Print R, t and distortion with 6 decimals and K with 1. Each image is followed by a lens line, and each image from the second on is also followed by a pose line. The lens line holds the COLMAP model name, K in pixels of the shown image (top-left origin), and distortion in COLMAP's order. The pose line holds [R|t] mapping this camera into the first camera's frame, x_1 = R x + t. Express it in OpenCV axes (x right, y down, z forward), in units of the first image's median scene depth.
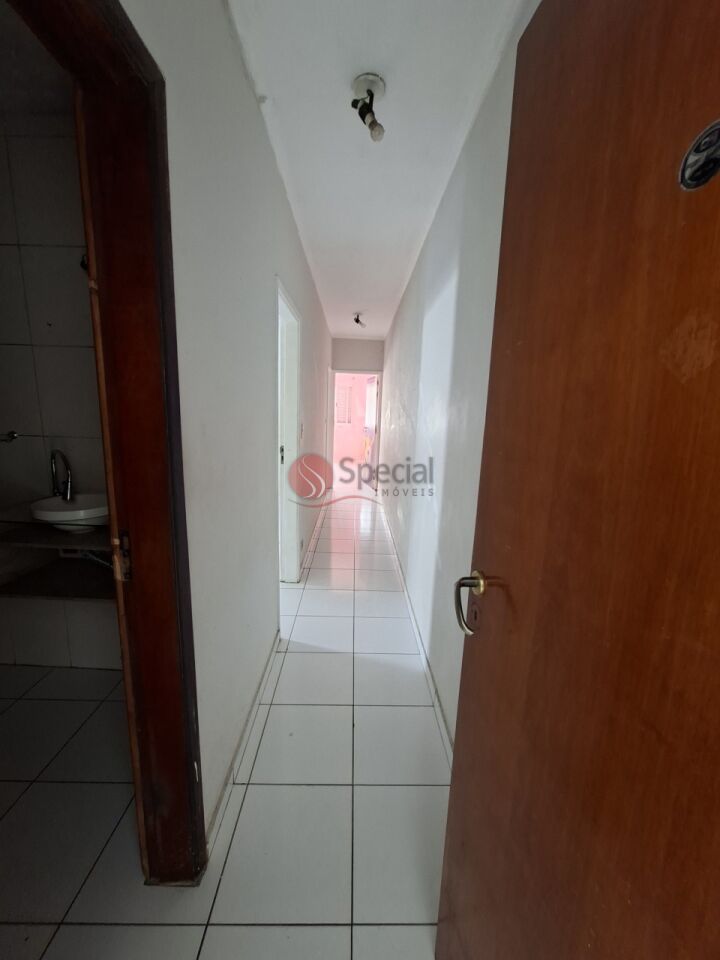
lens RADIAL K [[377.9, 0, 359.8], [0, 377.9, 478.0], [0, 0, 1]] dist [-0.007131, -0.000043]
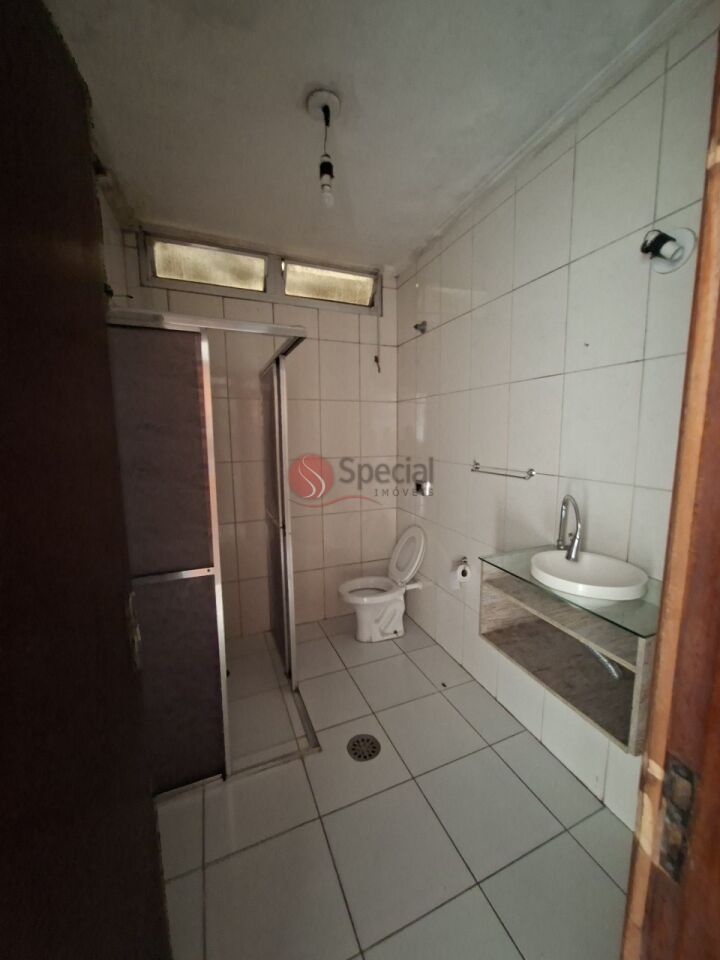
lens RADIAL K [[377.9, 0, 361.7], [0, 377.9, 480.0], [0, 0, 1]] dist [-0.007131, -0.000043]
pose [[0.376336, 0.086440, -0.922442, -0.215660], [-0.151161, 0.988026, 0.030915, -0.064235], [0.914069, 0.127803, 0.384896, 0.257159]]
